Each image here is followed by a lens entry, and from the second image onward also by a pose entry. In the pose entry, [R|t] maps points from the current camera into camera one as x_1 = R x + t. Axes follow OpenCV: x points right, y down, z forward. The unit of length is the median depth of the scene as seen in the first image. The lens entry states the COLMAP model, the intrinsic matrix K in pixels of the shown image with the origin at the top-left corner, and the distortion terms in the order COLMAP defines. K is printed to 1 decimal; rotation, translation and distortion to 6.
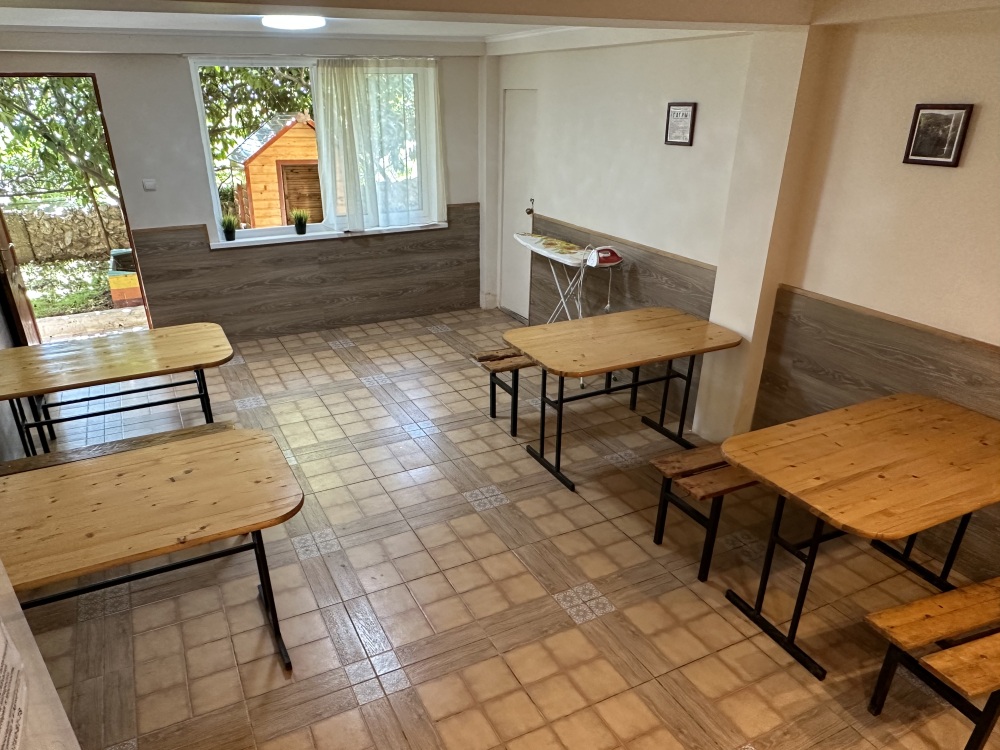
lens RADIAL K [[673.9, 0, 456.8], [0, 673.9, 400.1], [0, 0, 1]] dist [-0.000773, 0.000418]
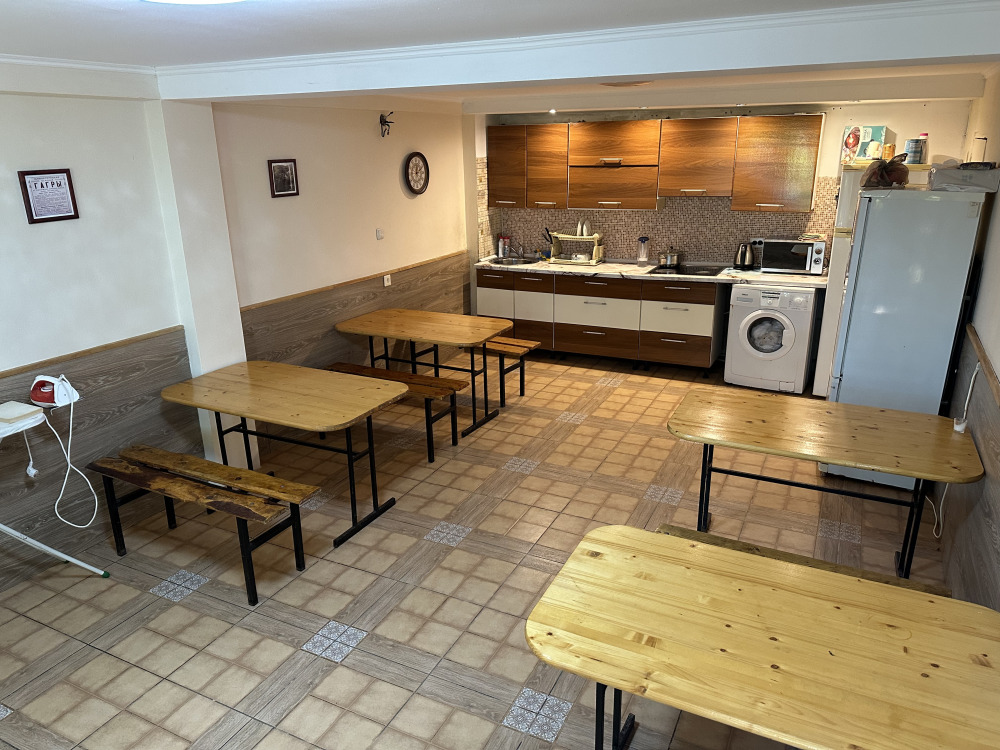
lens RADIAL K [[704.3, 0, 500.0], [0, 704.3, 375.0], [0, 0, 1]] dist [0.001498, 0.000267]
pose [[-0.618288, -0.224643, 0.753164, -0.841484], [0.348316, 0.780719, 0.518801, -0.631857], [-0.704554, 0.583107, -0.404462, 1.399798]]
